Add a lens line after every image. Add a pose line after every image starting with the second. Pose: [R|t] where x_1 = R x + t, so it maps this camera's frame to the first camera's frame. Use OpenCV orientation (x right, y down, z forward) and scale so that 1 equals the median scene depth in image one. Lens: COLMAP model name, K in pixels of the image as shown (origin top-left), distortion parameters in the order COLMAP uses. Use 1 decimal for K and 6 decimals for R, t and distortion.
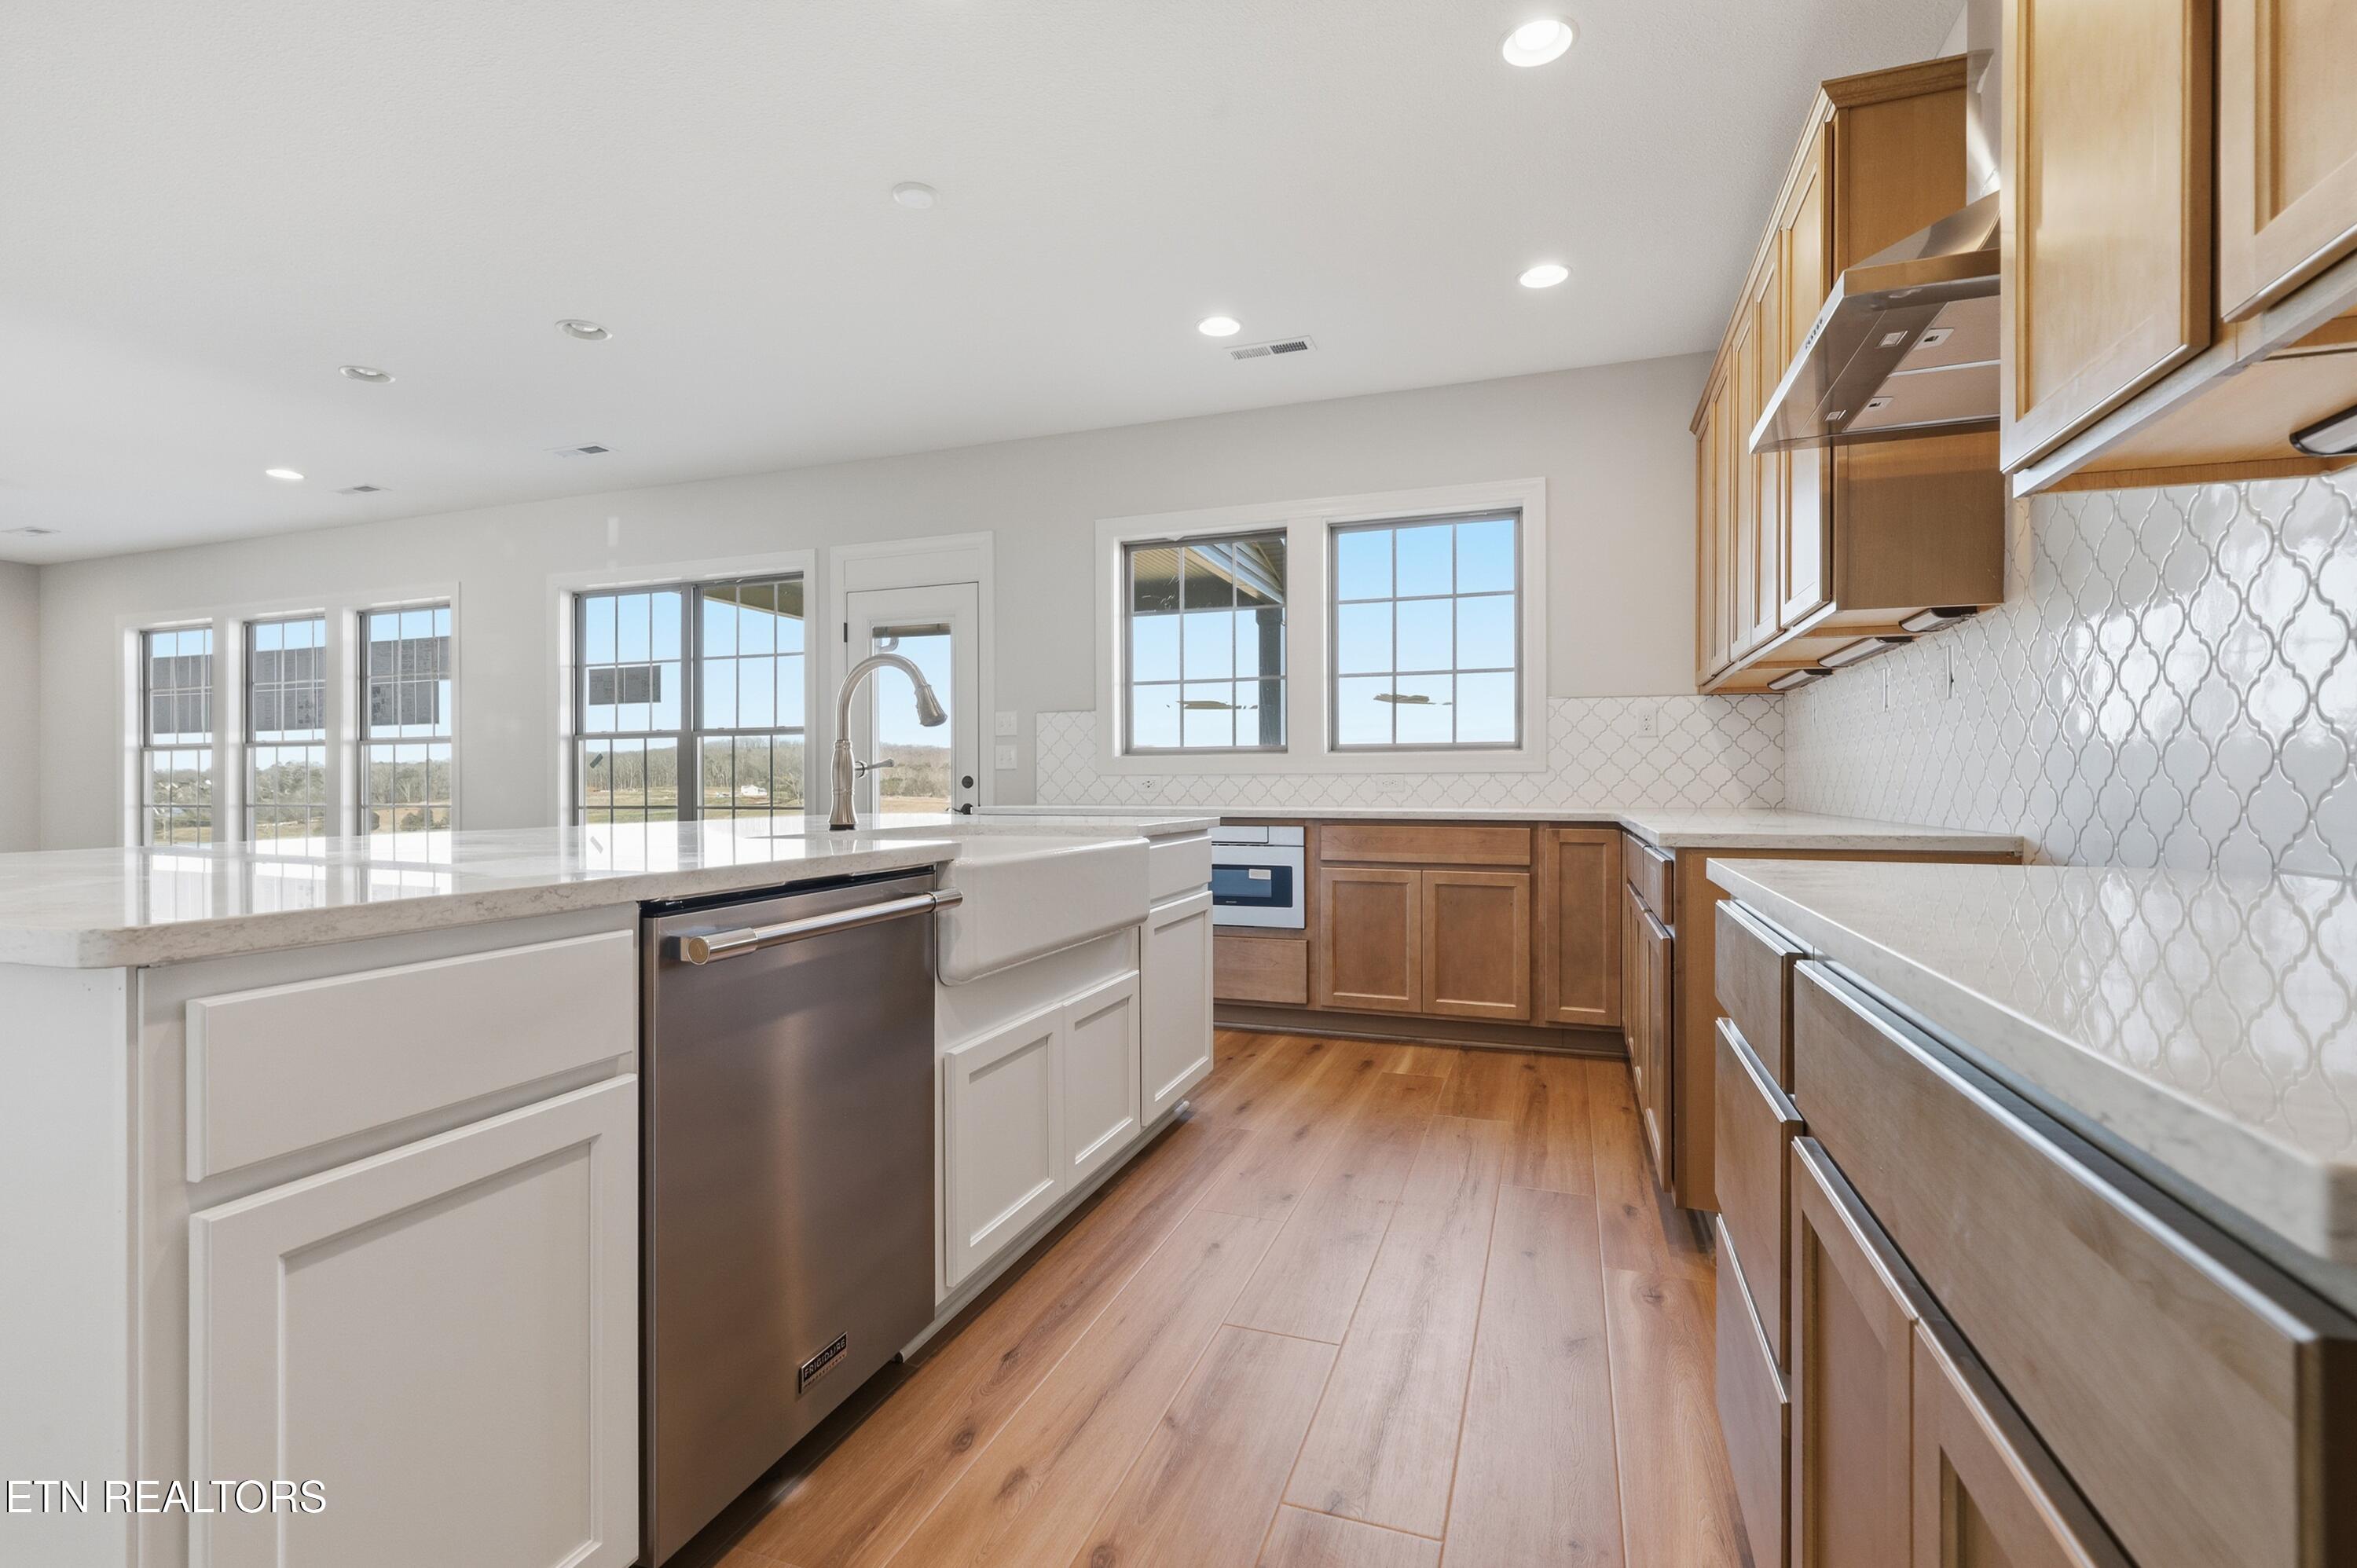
lens RADIAL K [[1052.2, 0, 1166.7], [0, 1052.2, 784.3], [0, 0, 1]] dist [0.002640, 0.000314]
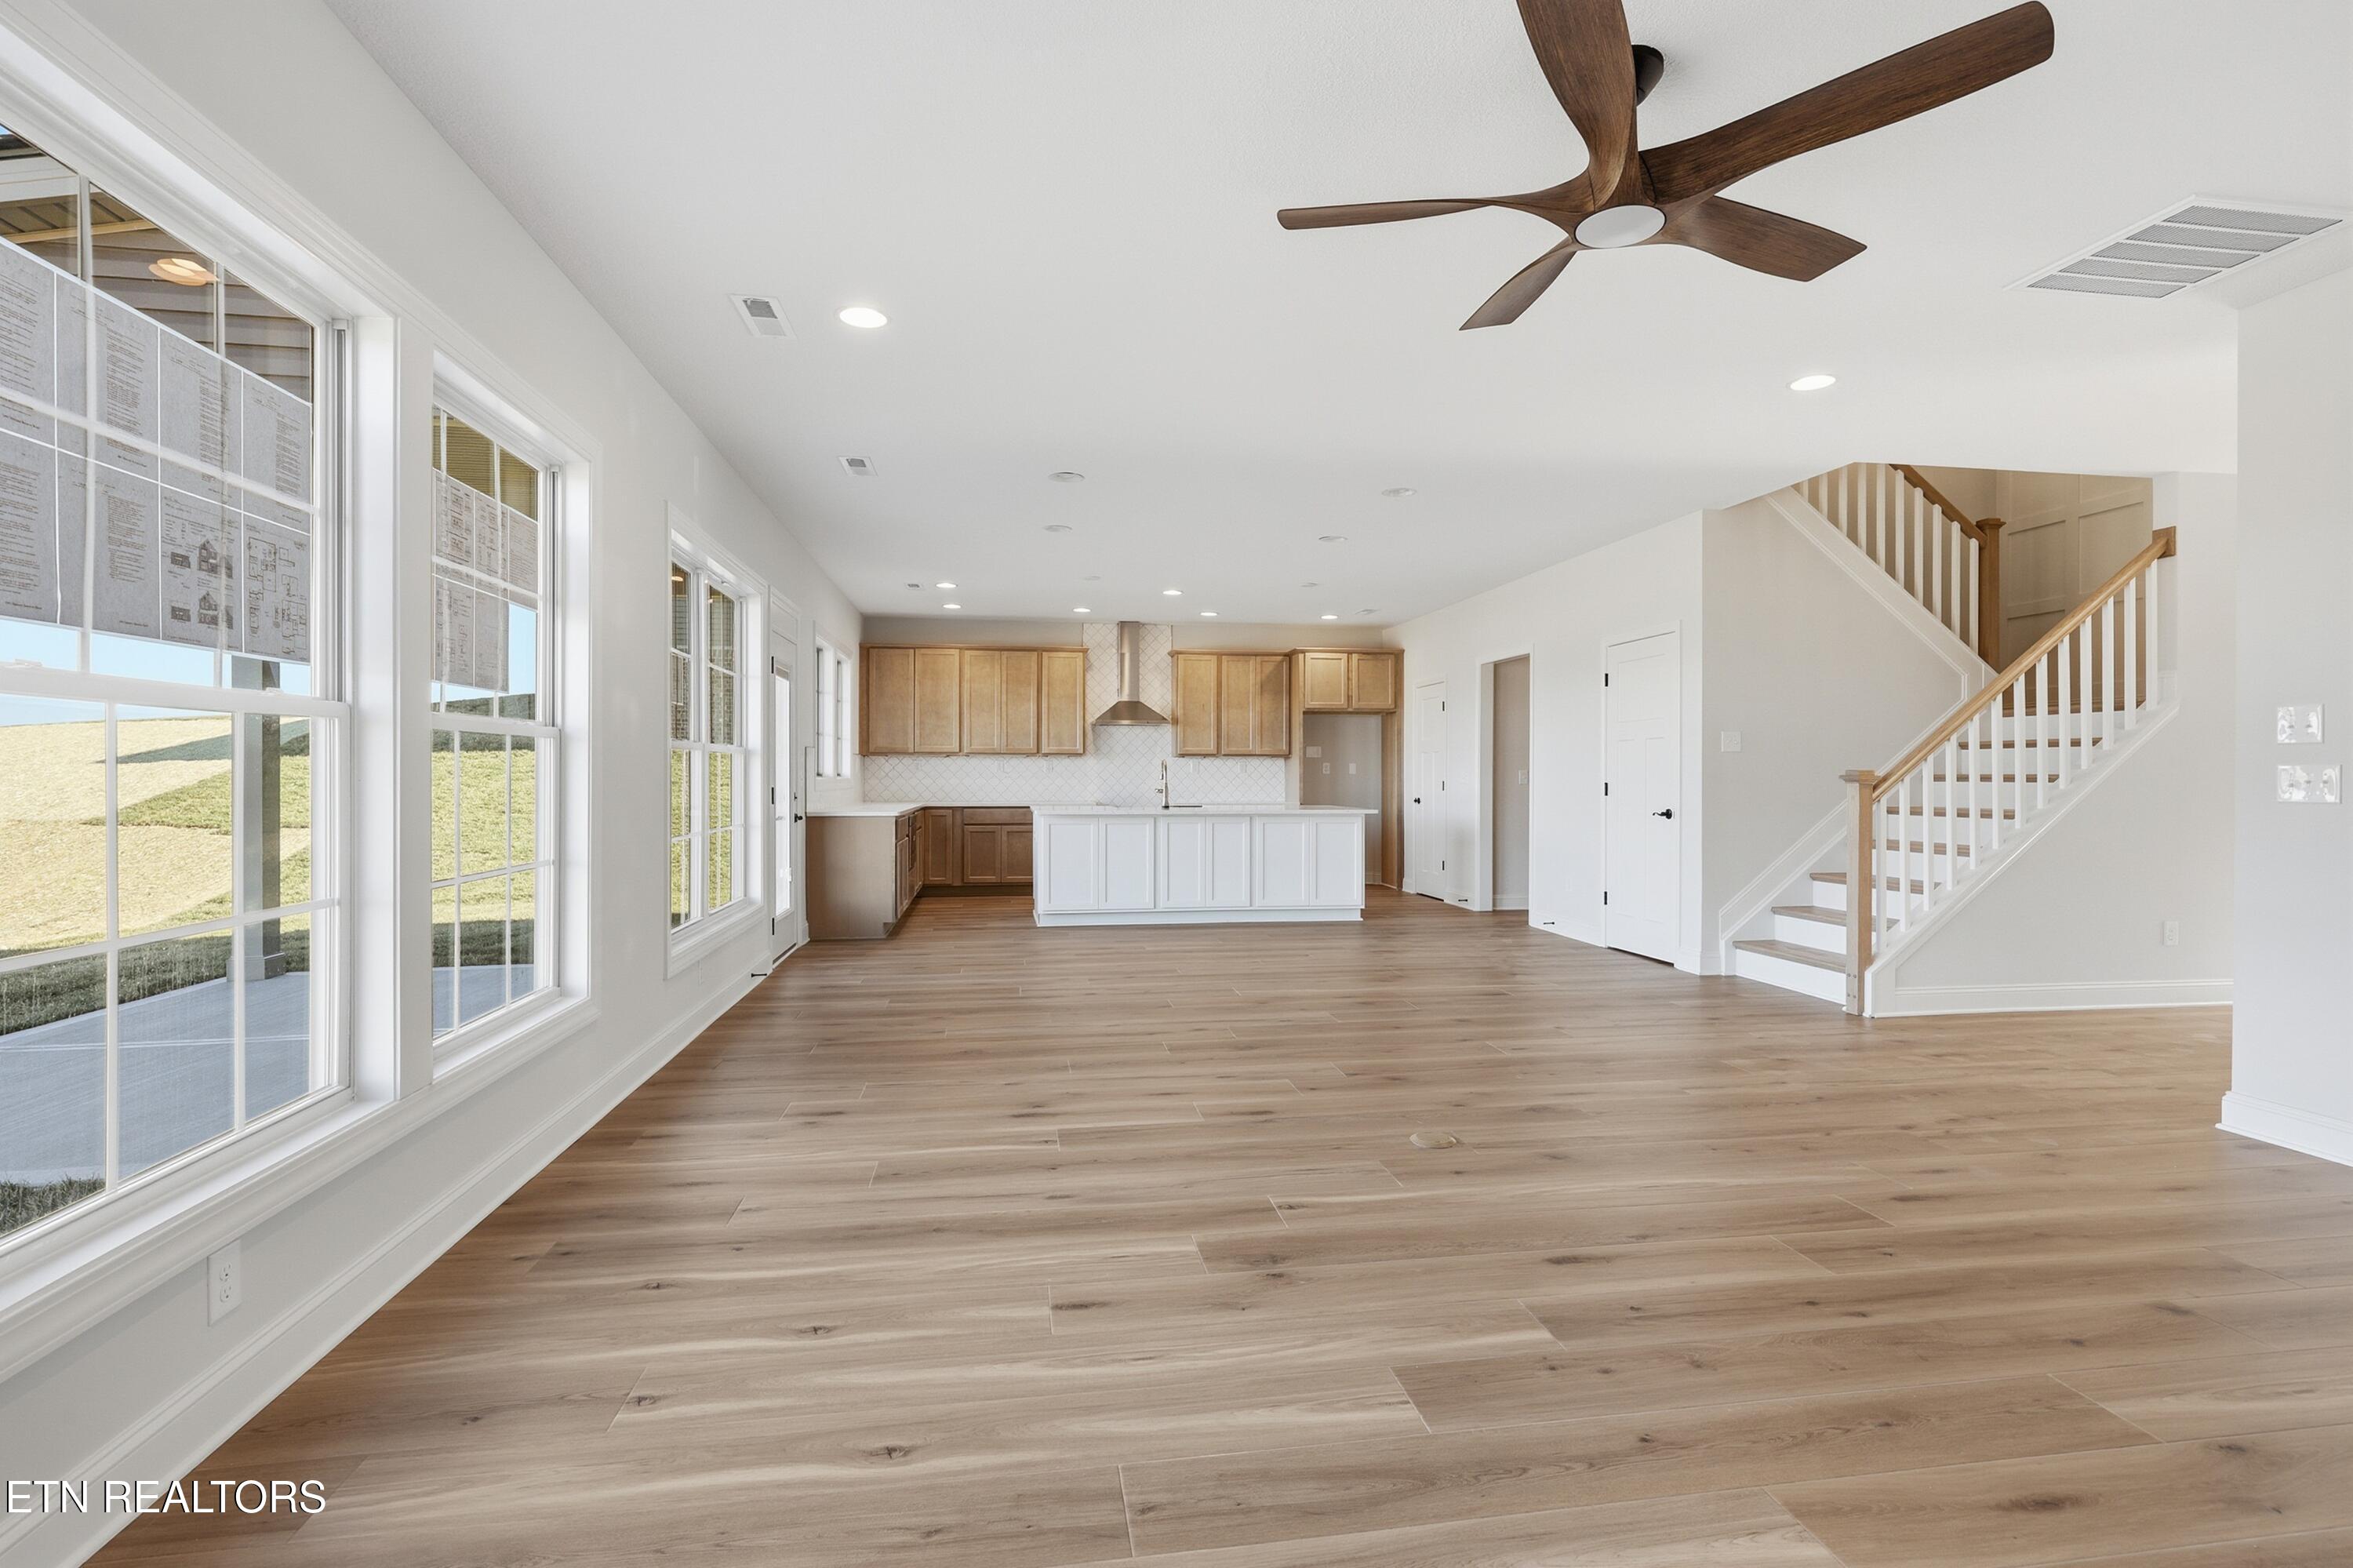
lens RADIAL K [[1108.4, 0, 1181.3], [0, 1108.4, 776.5], [0, 0, 1]] dist [-0.000313, 0.001332]
pose [[-0.497544, -0.001775, 0.867437, -1.250453], [-0.004167, 0.999991, -0.000344, -0.020773], [-0.867429, -0.003786, -0.497547, 0.971185]]
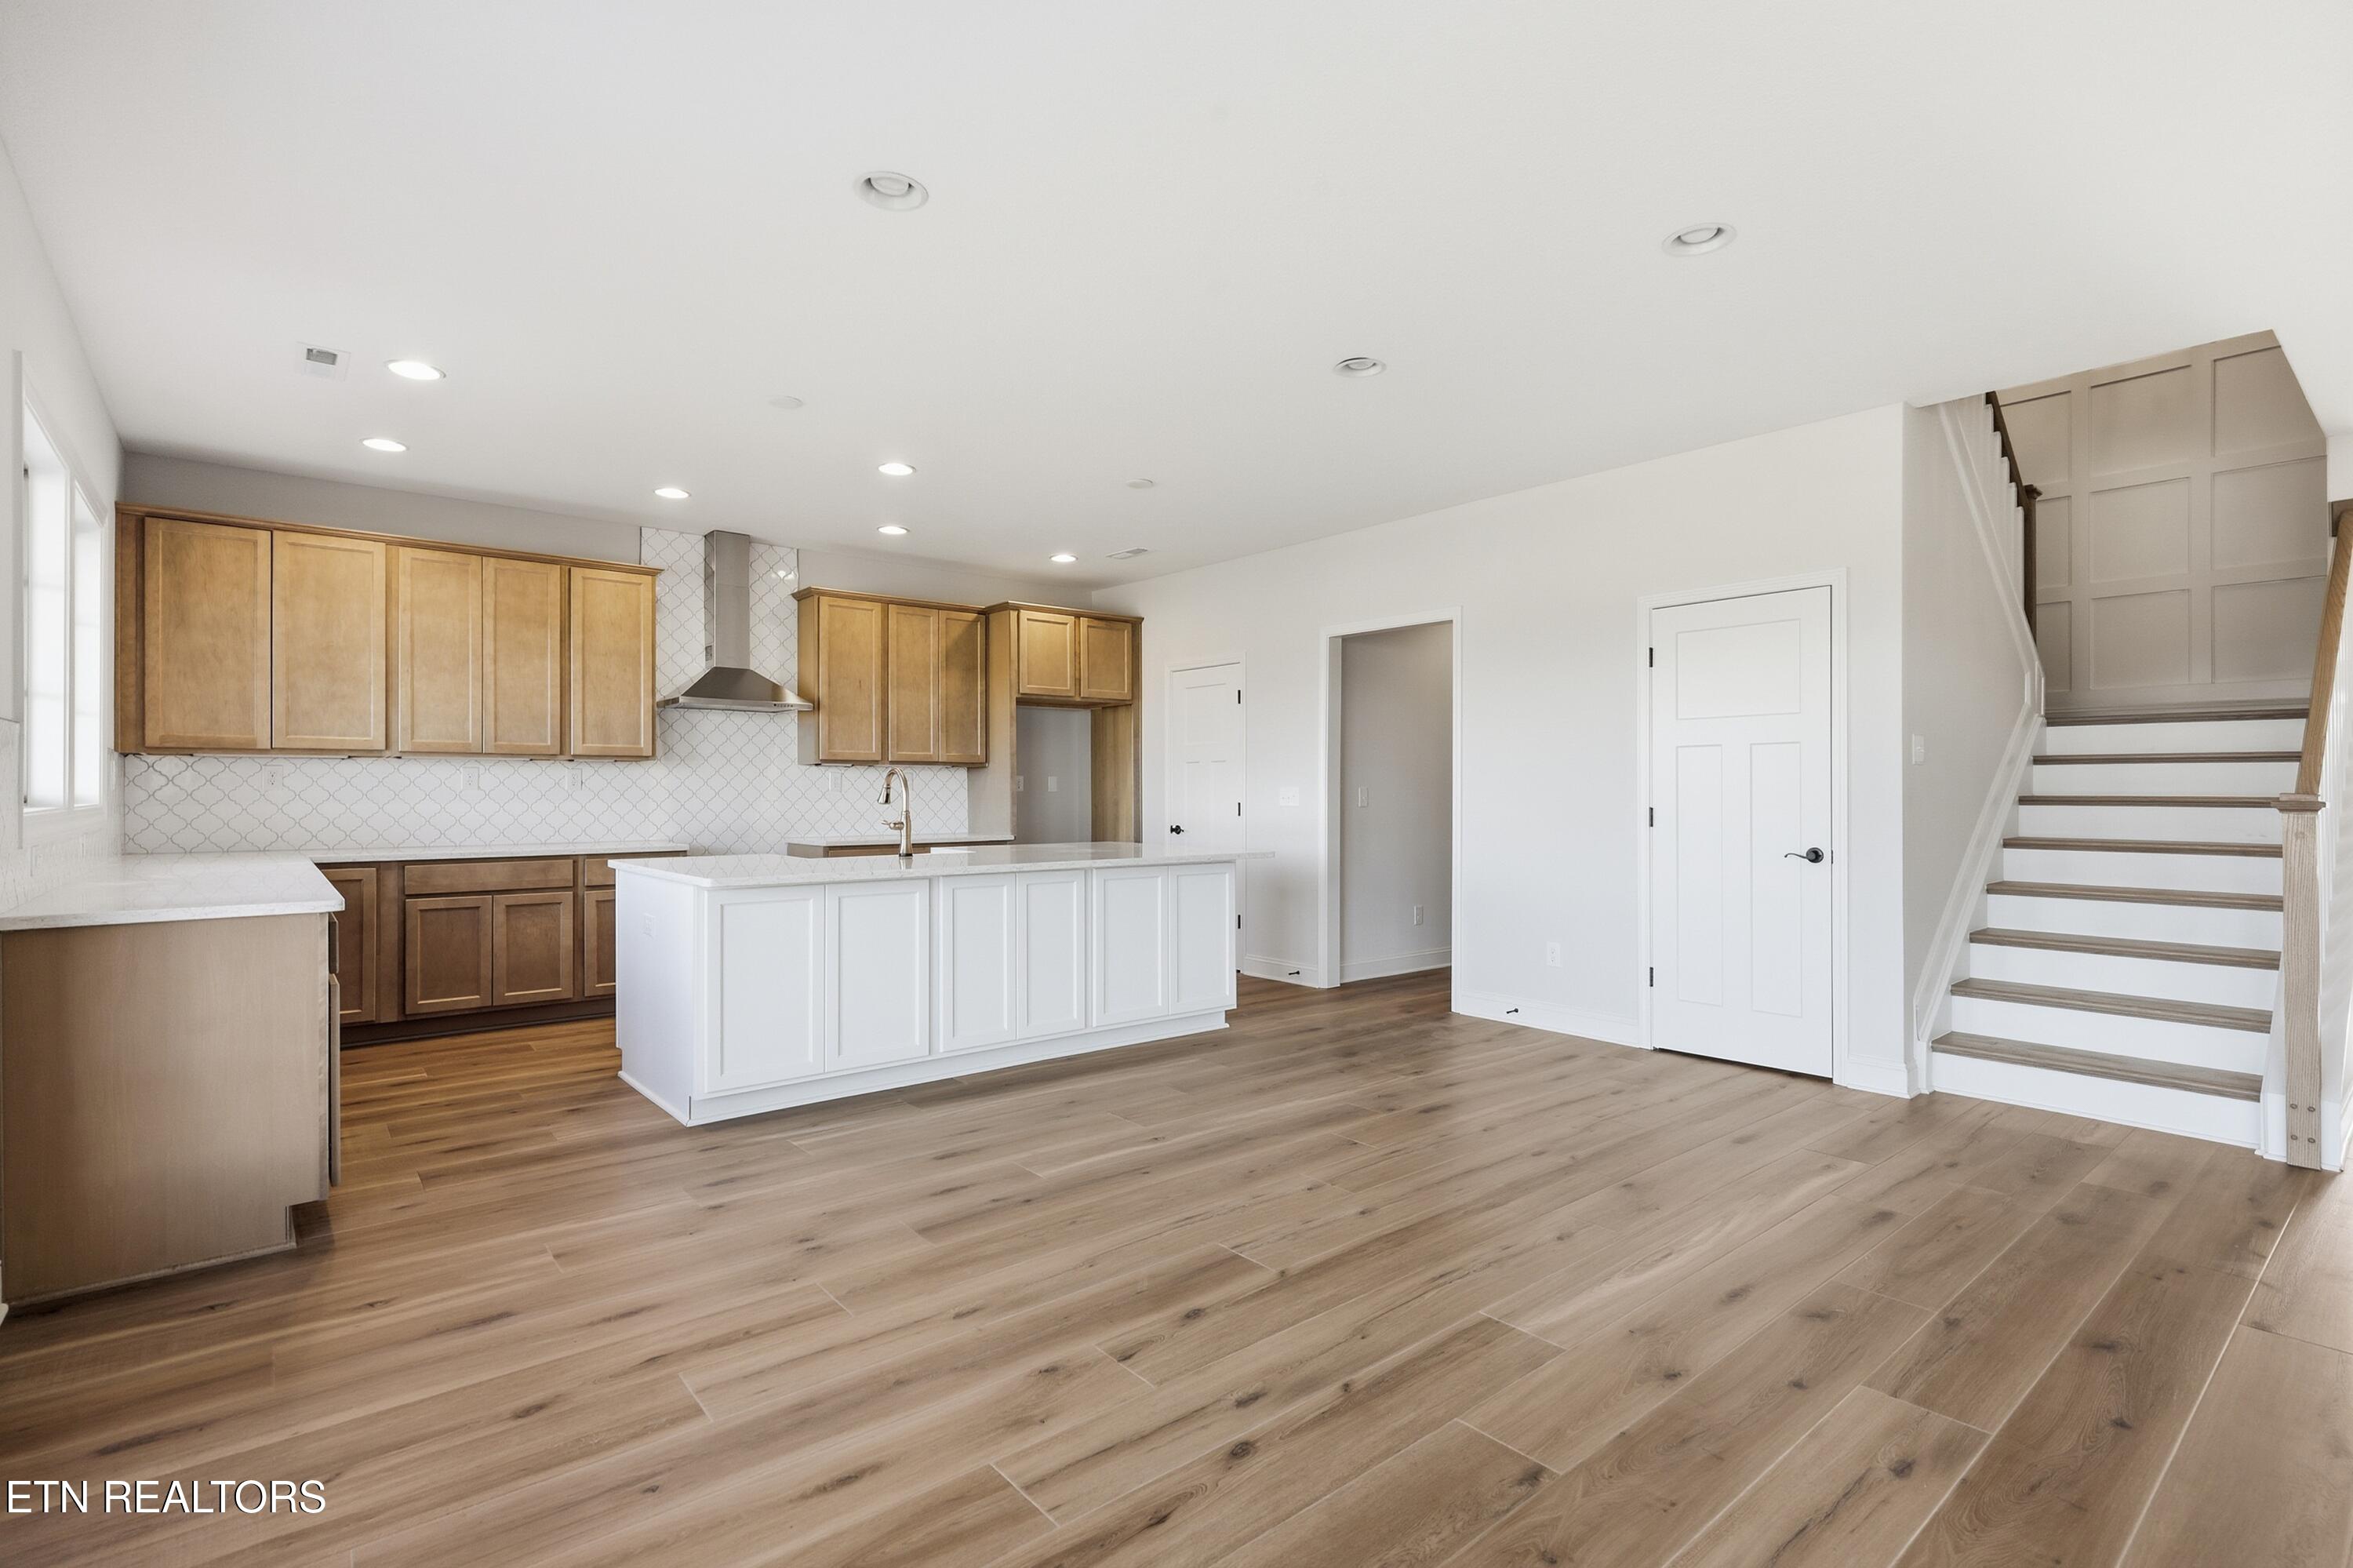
lens RADIAL K [[1108.4, 0, 1192.0], [0, 1108.4, 790.9], [0, 0, 1]] dist [-0.000313, 0.001332]
pose [[-0.872177, -0.002450, 0.489184, -0.610117], [-0.003337, 0.999994, -0.000942, -0.026554], [-0.489179, -0.002454, -0.872180, 0.866264]]
